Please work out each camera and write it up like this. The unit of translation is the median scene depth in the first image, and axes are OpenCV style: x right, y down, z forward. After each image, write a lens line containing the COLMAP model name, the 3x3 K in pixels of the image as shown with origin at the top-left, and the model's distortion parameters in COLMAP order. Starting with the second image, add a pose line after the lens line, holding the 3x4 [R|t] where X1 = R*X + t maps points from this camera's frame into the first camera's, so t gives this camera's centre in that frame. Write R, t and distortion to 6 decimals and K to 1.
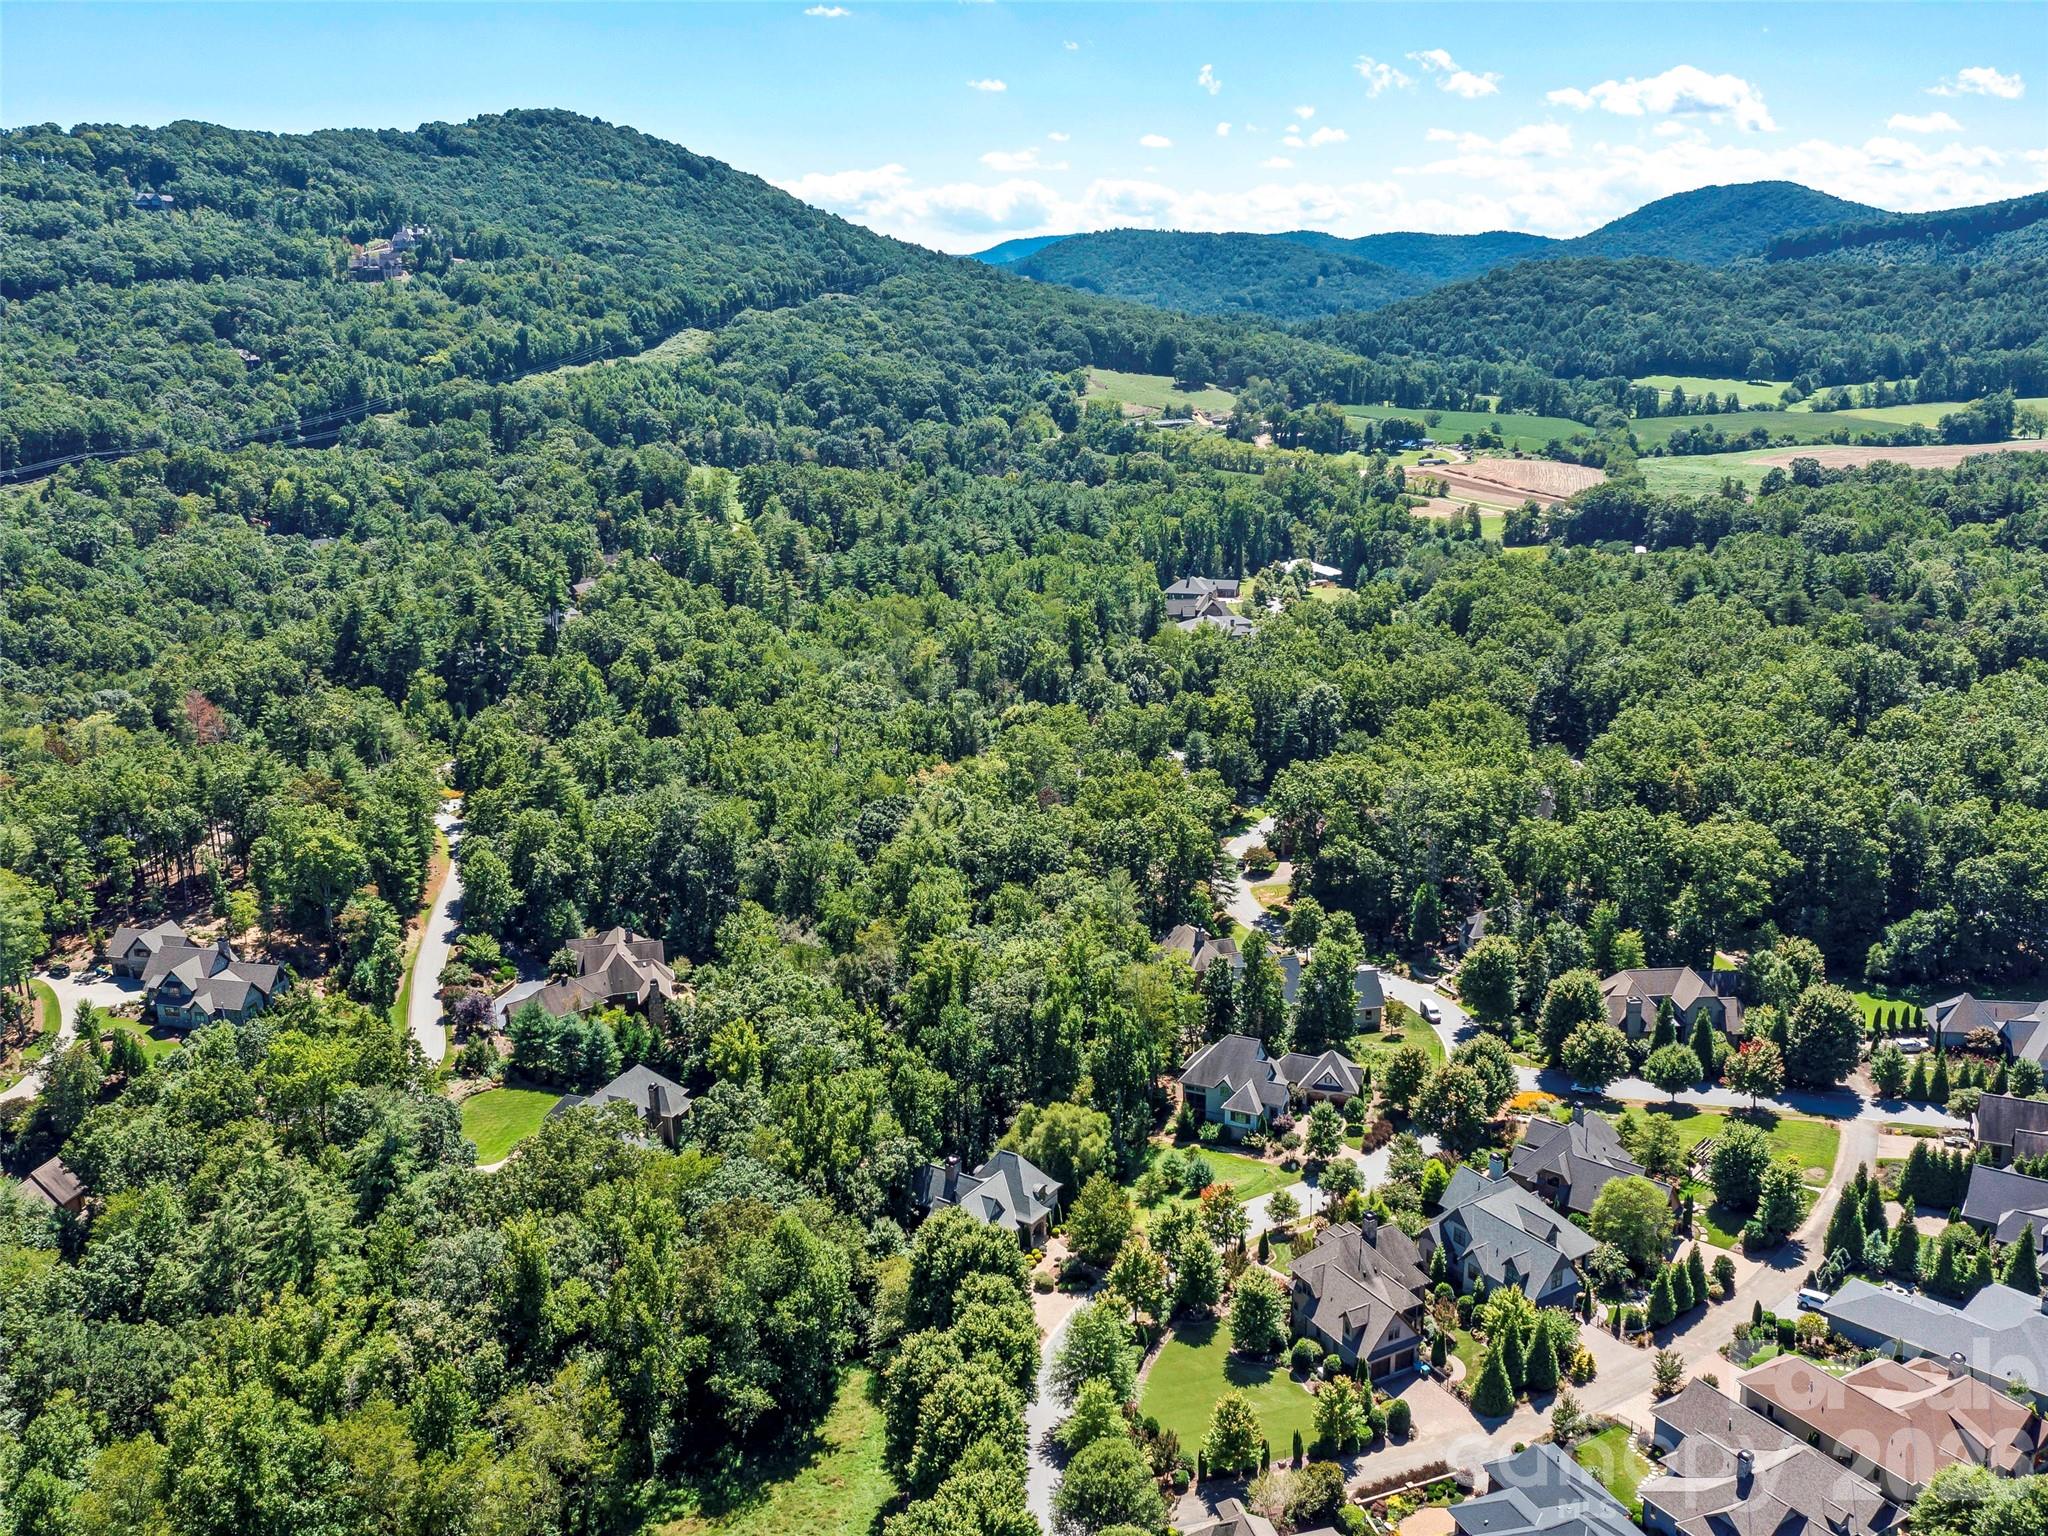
lens RADIAL K [[1824.6, 0, 1024.4], [0, 1824.6, 766.7], [0, 0, 1]] dist [-0.039219, 0.009739]
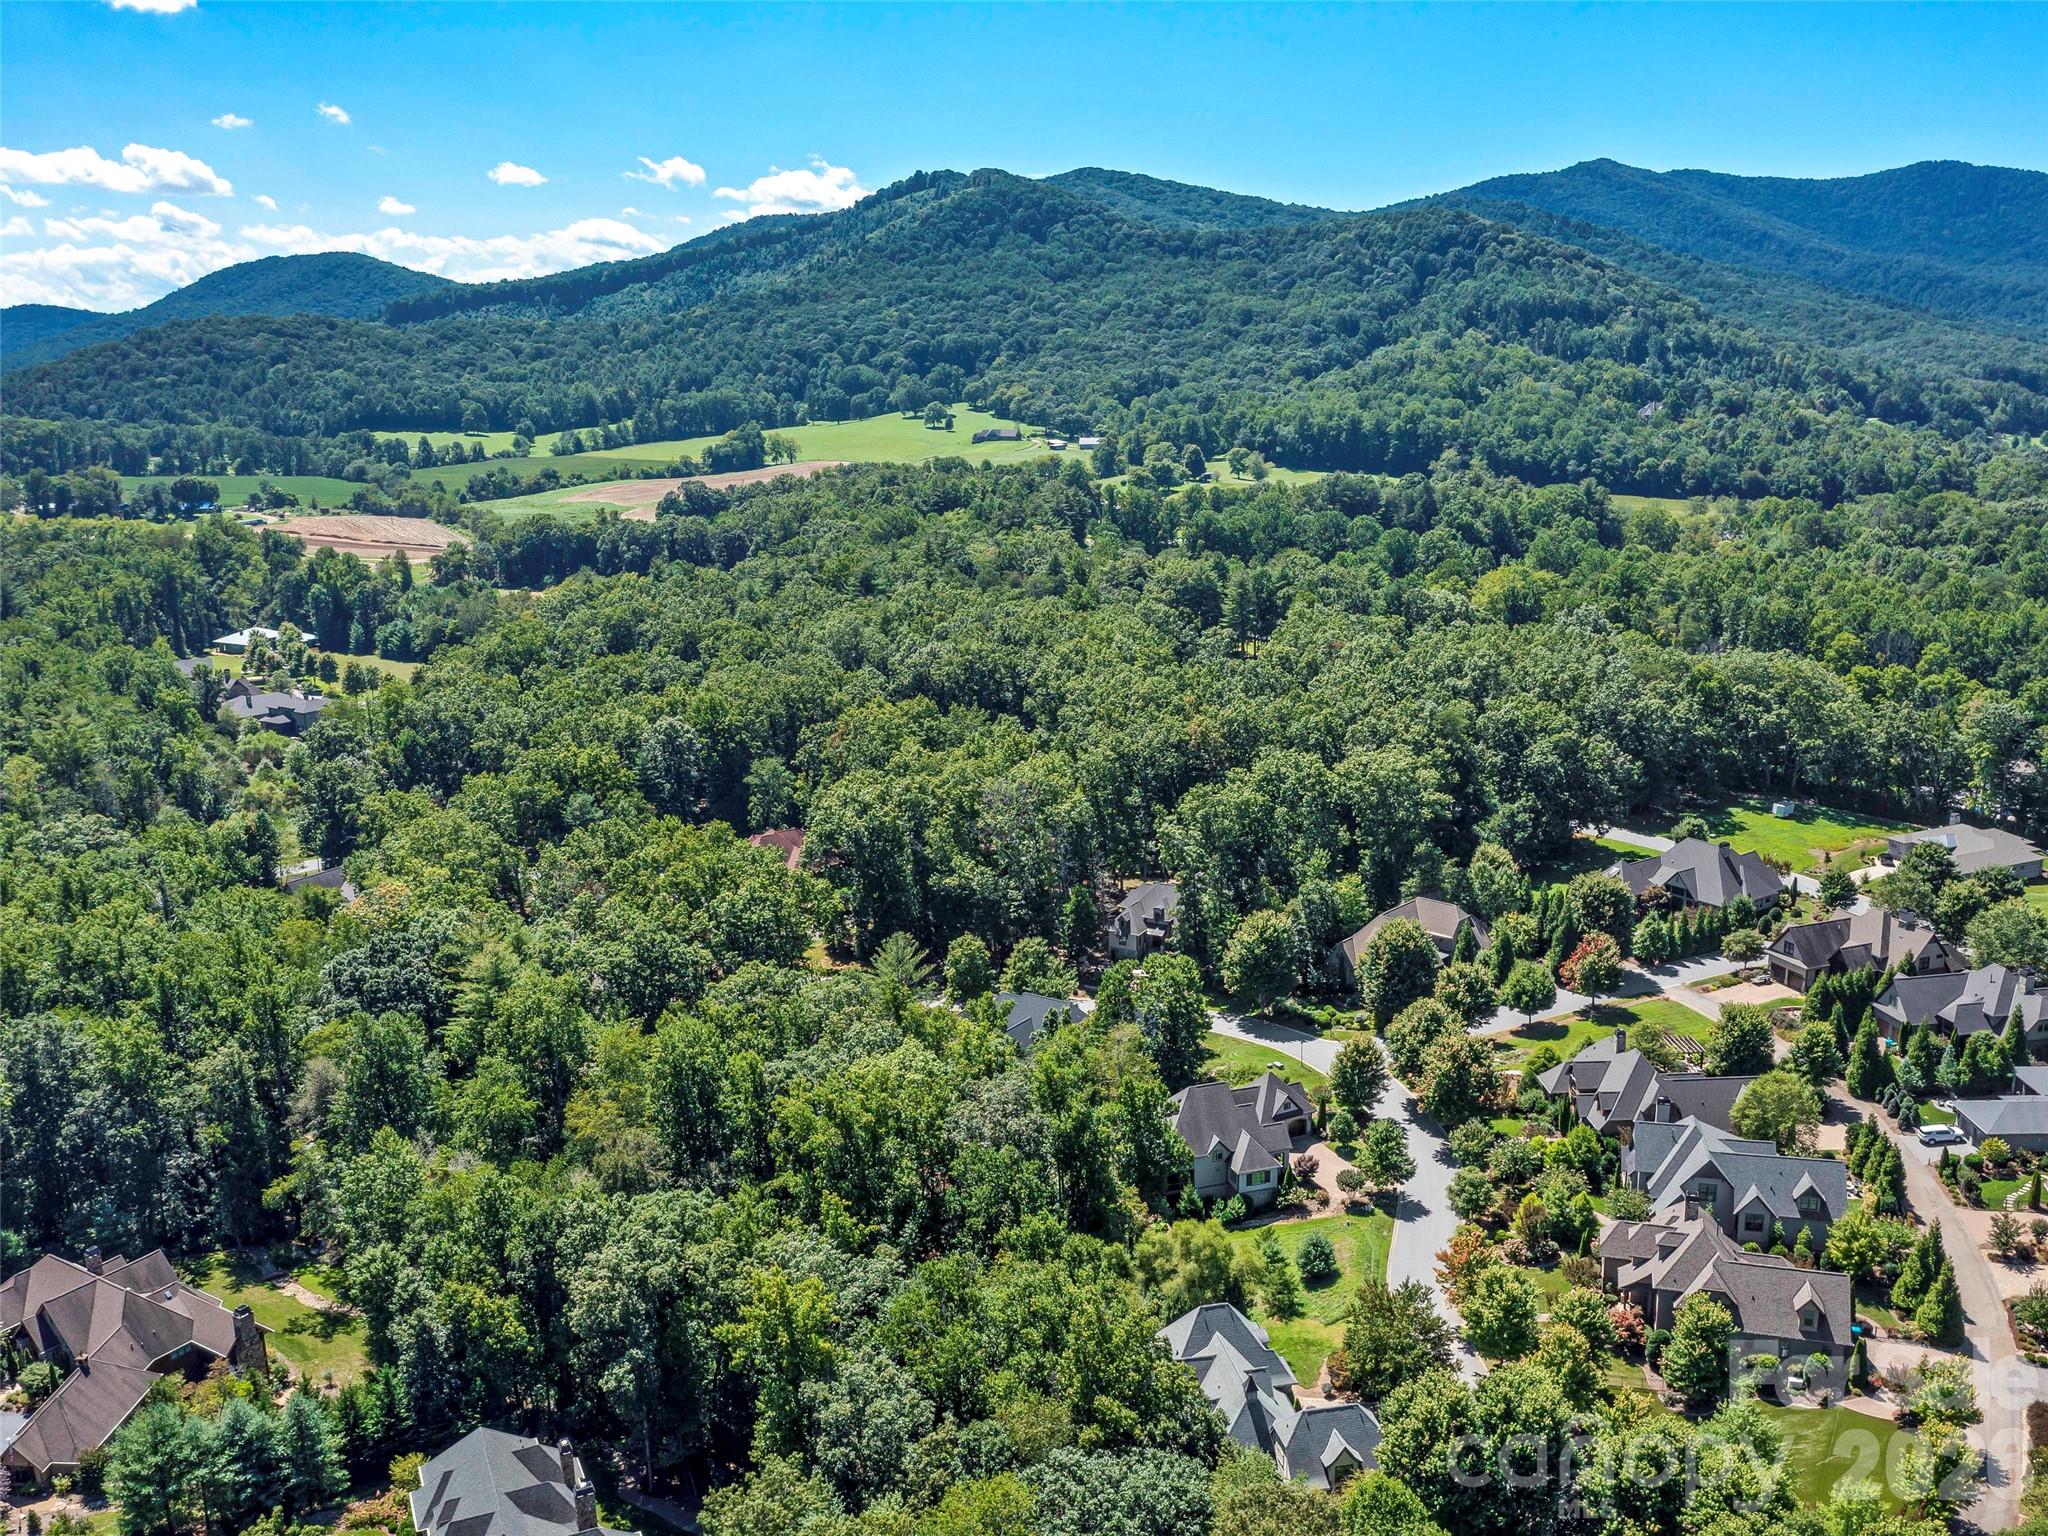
lens RADIAL K [[1824.6, 0, 1024.3], [0, 1824.6, 770.1], [0, 0, 1]] dist [-0.039219, 0.009739]
pose [[0.719708, -0.157504, 0.676175, -0.092440], [0.185780, 0.982102, 0.031024, -0.005414], [-0.668959, 0.103291, 0.736088, 0.089129]]
